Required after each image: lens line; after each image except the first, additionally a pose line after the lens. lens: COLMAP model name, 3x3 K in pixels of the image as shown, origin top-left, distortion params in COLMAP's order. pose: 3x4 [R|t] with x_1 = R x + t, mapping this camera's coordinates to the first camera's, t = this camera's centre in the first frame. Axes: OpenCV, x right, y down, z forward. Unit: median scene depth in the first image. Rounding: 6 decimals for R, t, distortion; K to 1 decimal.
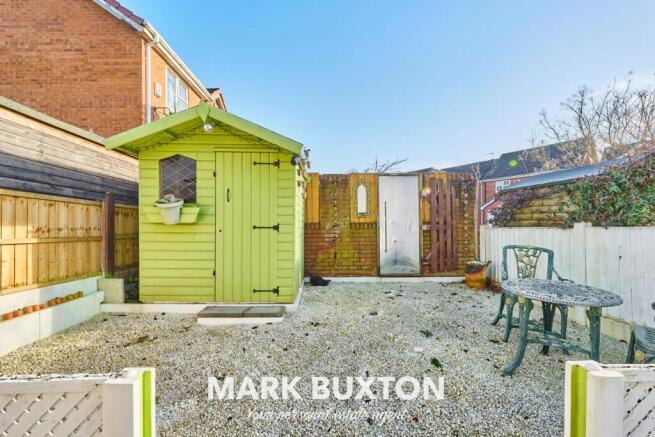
lens RADIAL K [[266.7, 0, 327.3], [0, 266.7, 226.0], [0, 0, 1]] dist [0.000362, -0.000122]
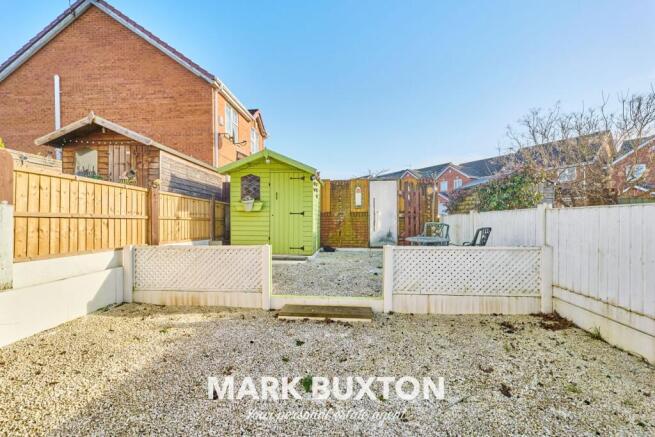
lens RADIAL K [[267.3, 0, 326.7], [0, 267.3, 221.3], [0, 0, 1]] dist [0.001606, 0.000067]
pose [[0.995437, 0.002349, -0.095395, 0.097926], [-0.001951, 0.999989, 0.004268, 0.034788], [0.095404, -0.004062, 0.995430, -0.534932]]
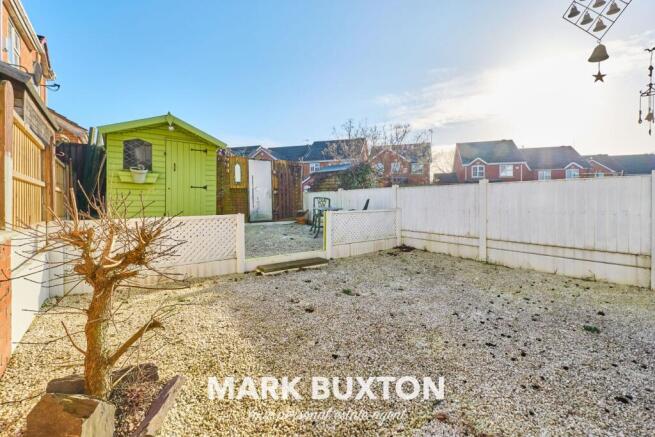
lens RADIAL K [[283.8, 0, 325.6], [0, 283.8, 203.8], [0, 0, 1]] dist [-0.000601, -0.000157]
pose [[0.814715, -0.006495, 0.579826, -0.420769], [0.002611, 0.999968, 0.007532, 0.067747], [-0.579856, -0.004623, 0.814706, -0.655957]]
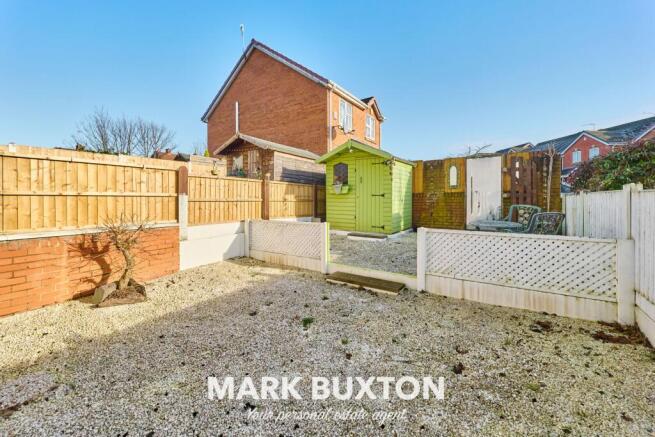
lens RADIAL K [[268.5, 0, 326.6], [0, 268.5, 197.1], [0, 0, 1]] dist [0.000423, 0.000111]
pose [[0.818562, -0.004053, -0.574403, 0.409004], [0.001522, 0.999987, -0.004887, 0.018859], [0.574416, 0.003126, 0.818558, -0.582366]]
